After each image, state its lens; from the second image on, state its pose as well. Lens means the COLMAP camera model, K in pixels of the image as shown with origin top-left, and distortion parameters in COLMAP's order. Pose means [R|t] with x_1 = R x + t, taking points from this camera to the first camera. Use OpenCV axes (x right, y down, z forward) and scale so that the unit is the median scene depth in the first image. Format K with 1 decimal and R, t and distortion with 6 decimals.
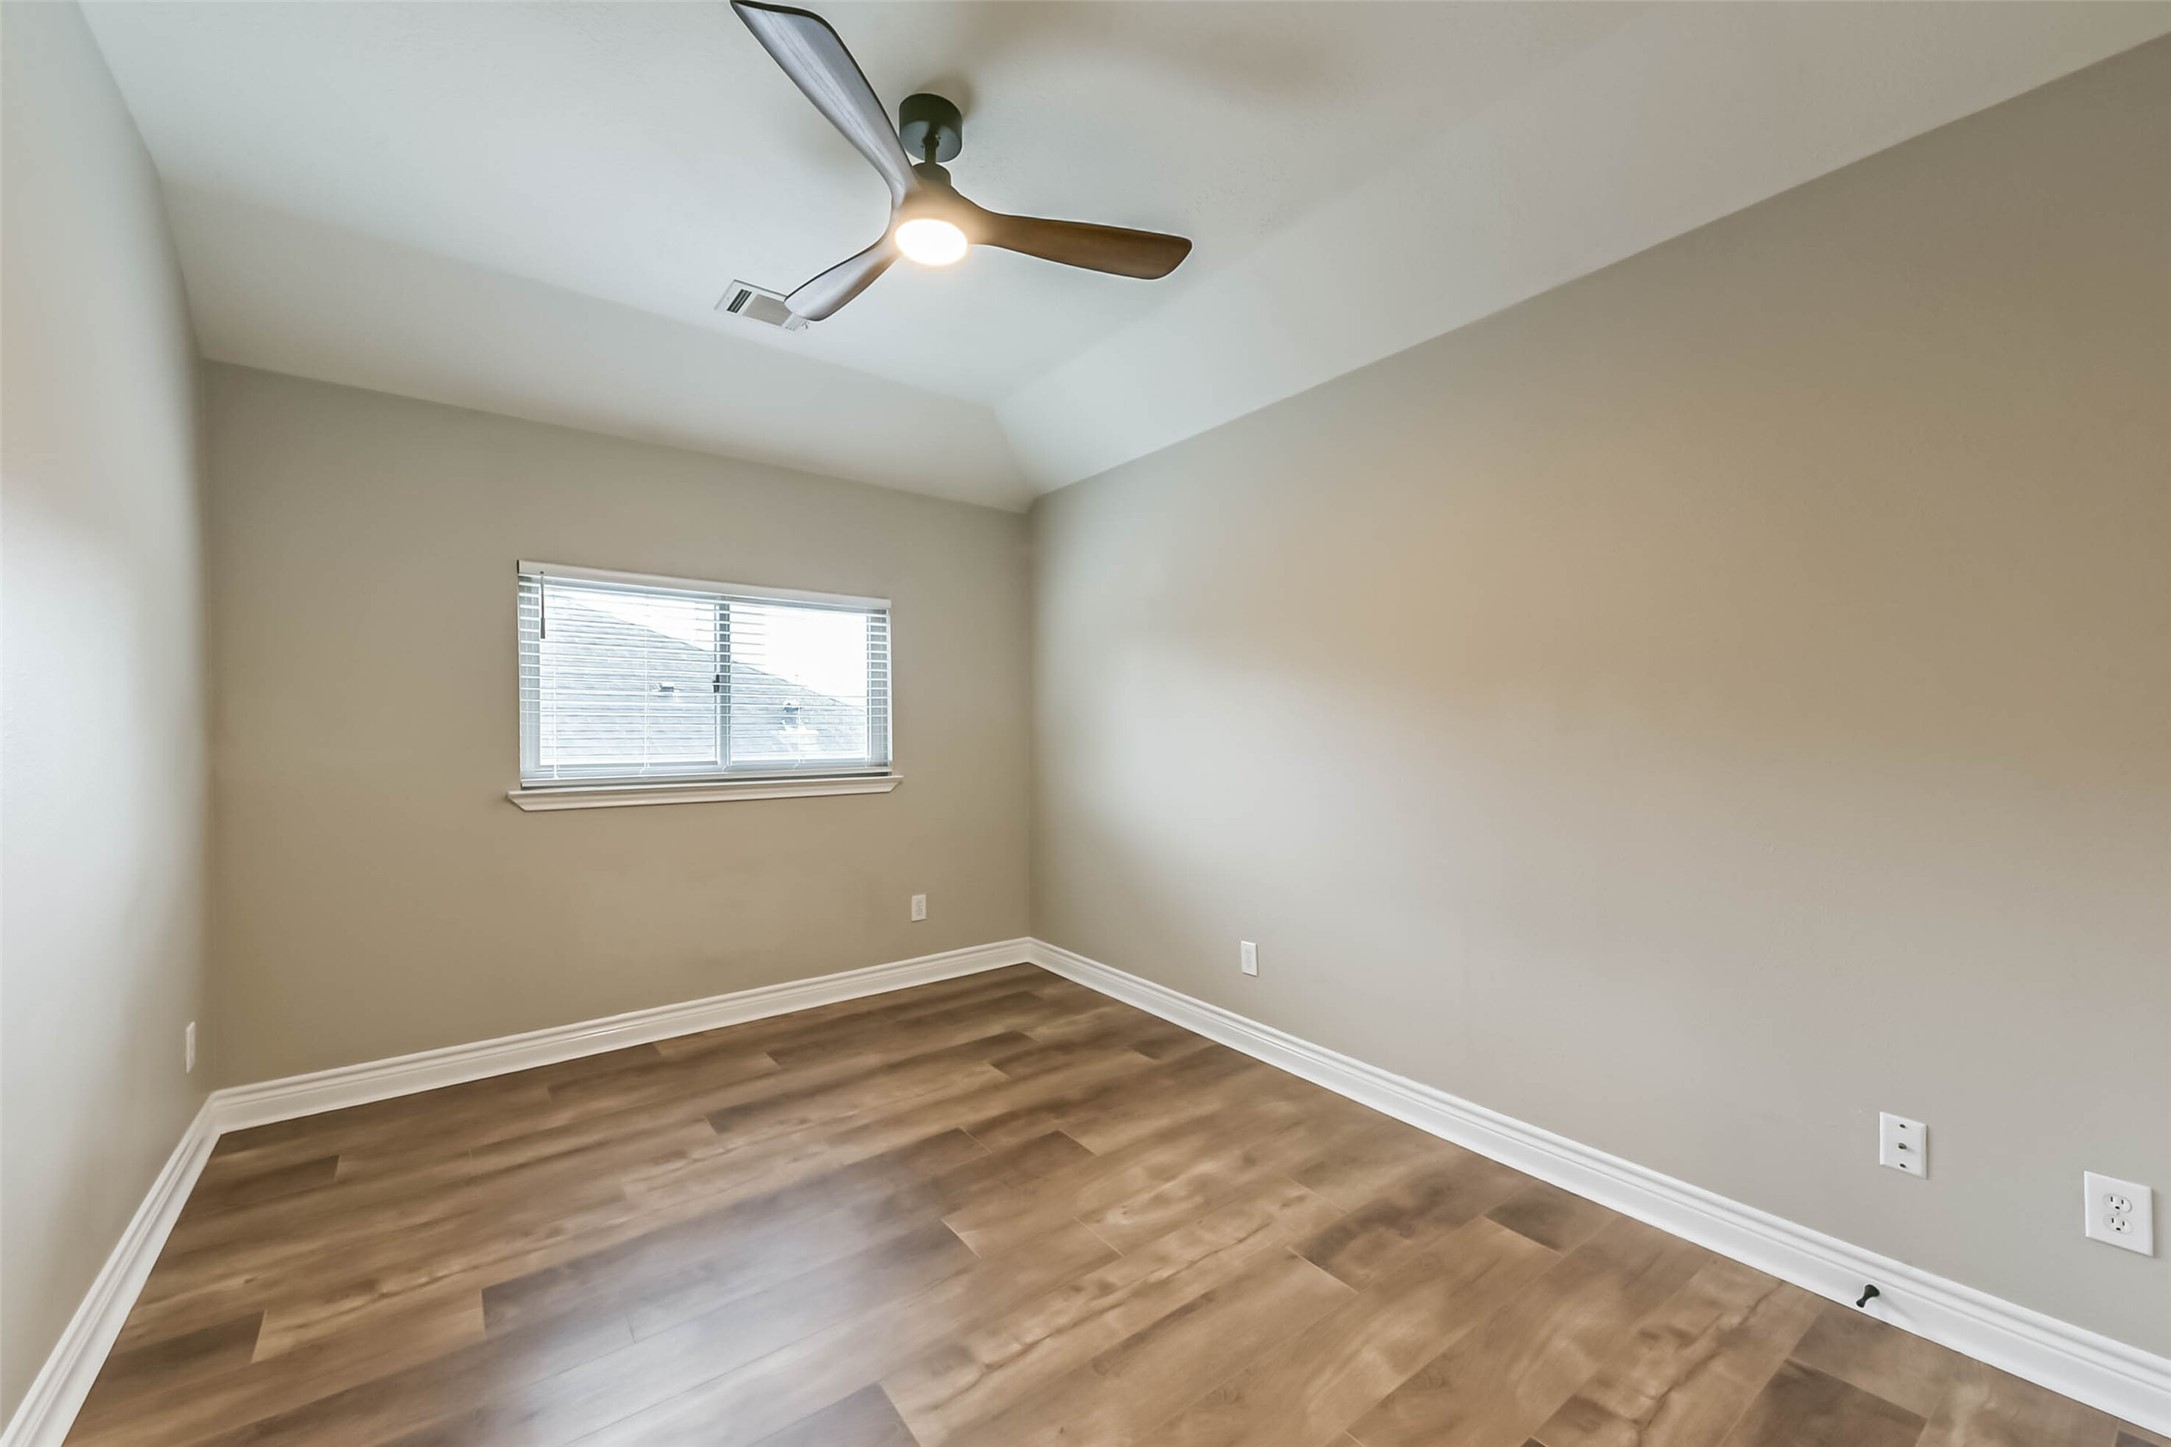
lens RADIAL K [[828.8, 0, 1093.7], [0, 828.8, 726.4], [0, 0, 1]] dist [0.000461, -0.000058]
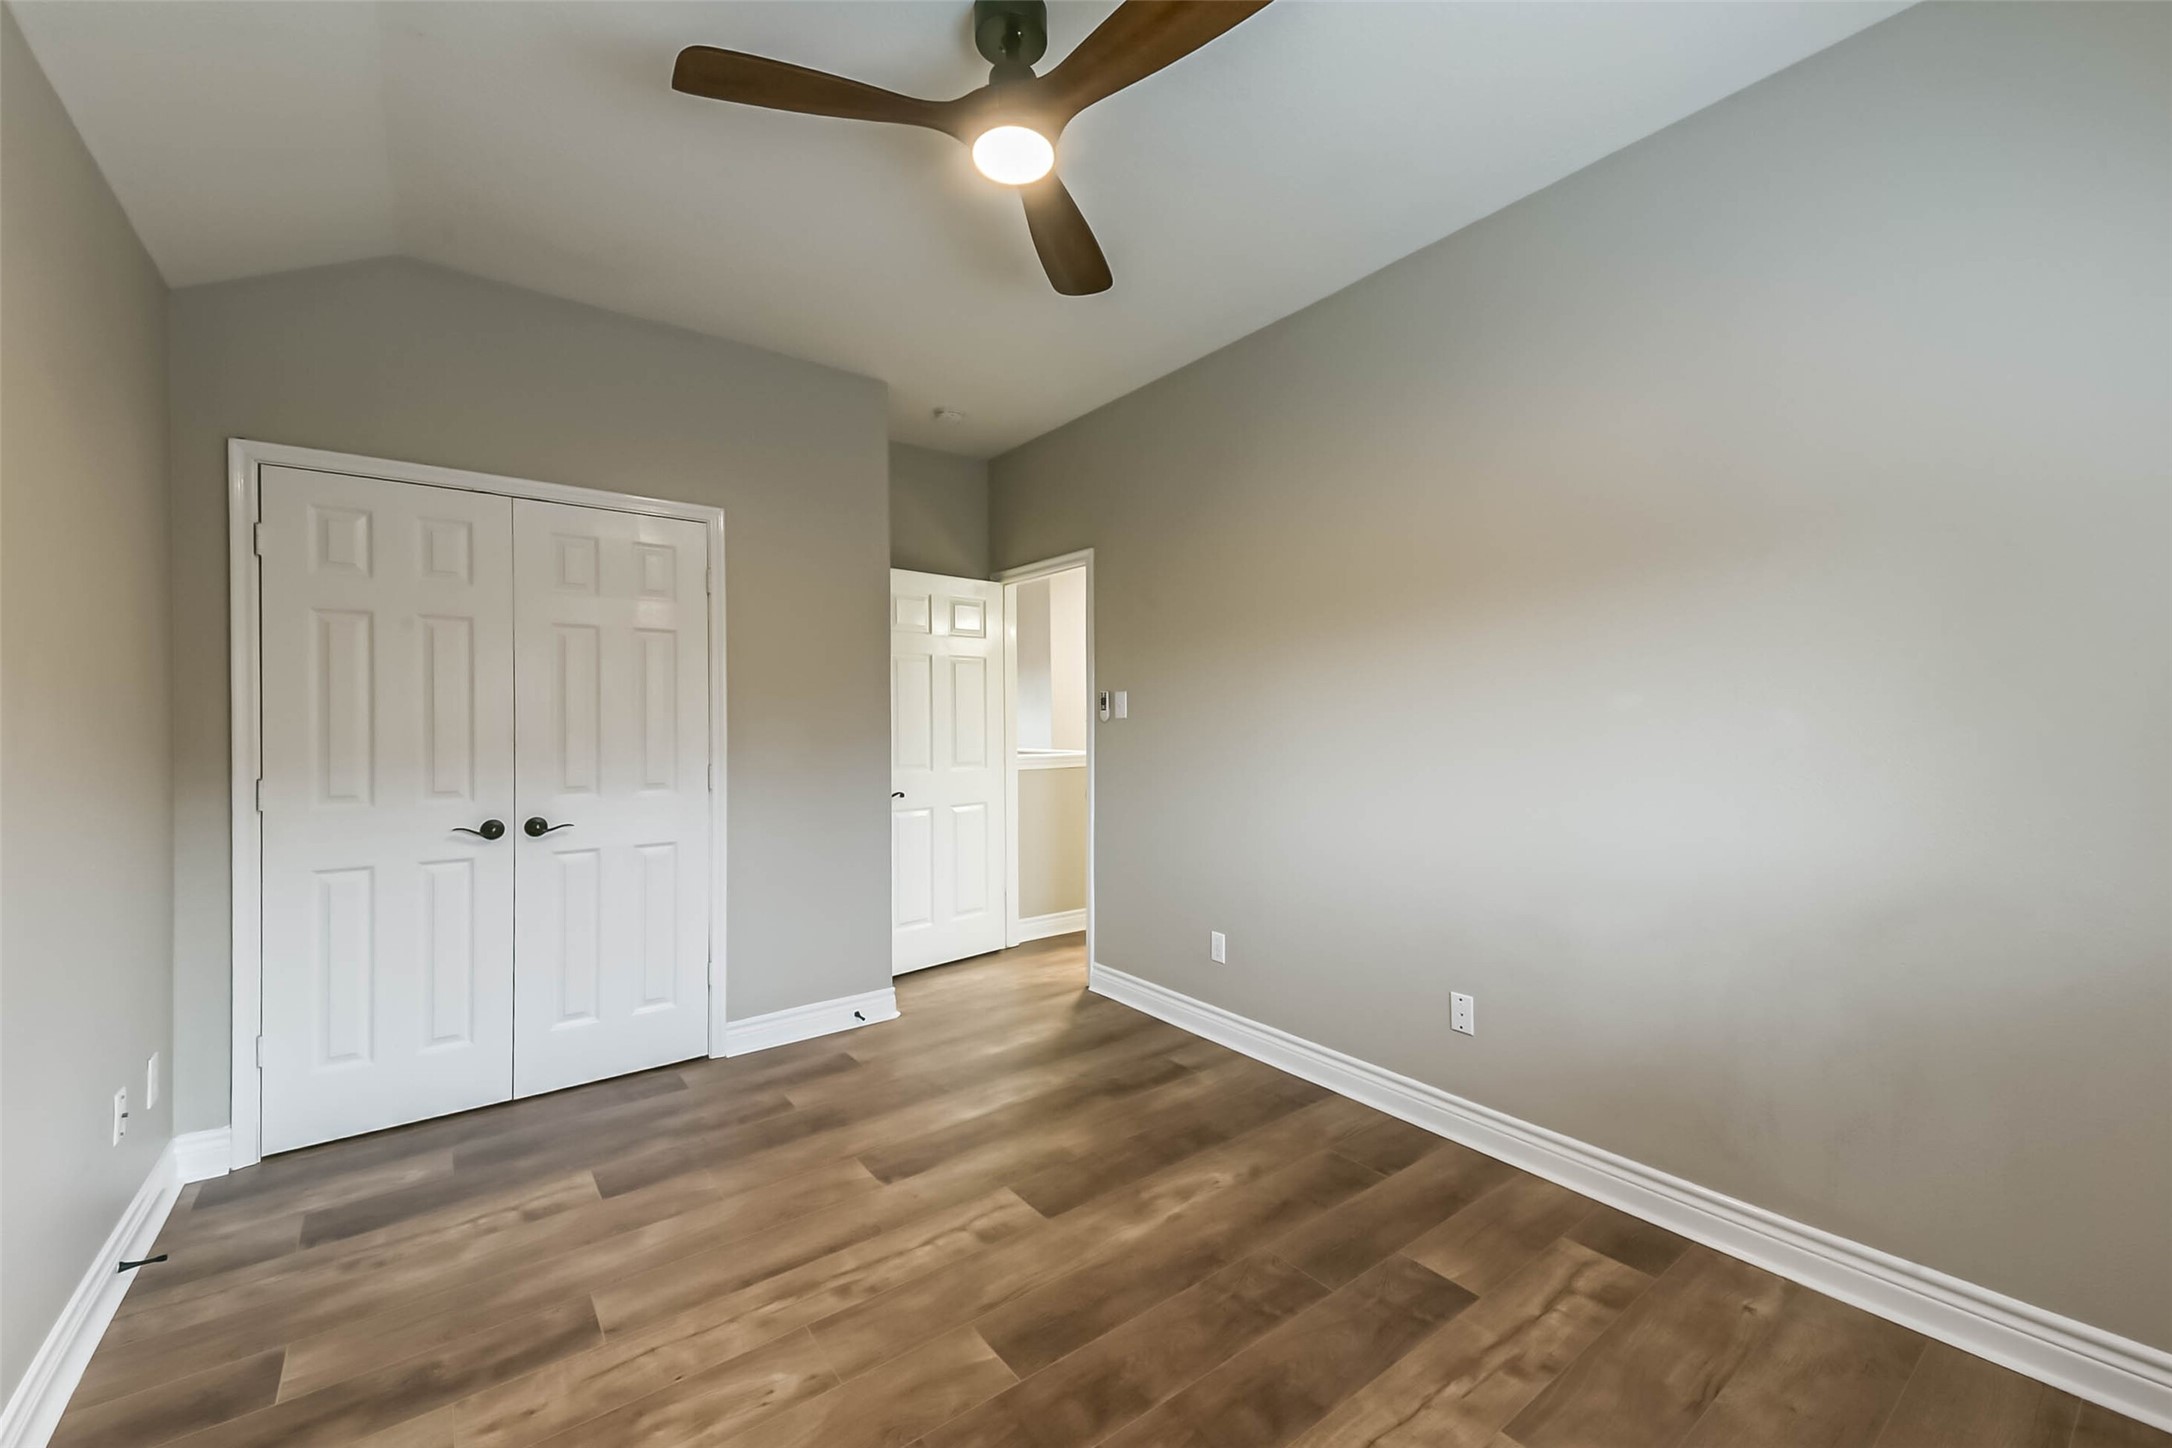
lens RADIAL K [[829.2, 0, 1094.2], [0, 829.2, 726.9], [0, 0, 1]] dist [0.000461, -0.000058]
pose [[-0.999960, 0.006026, -0.006559, -0.275100], [0.005988, 0.999966, 0.005724, 0.000061], [0.006594, 0.005684, -0.999962, 1.930789]]
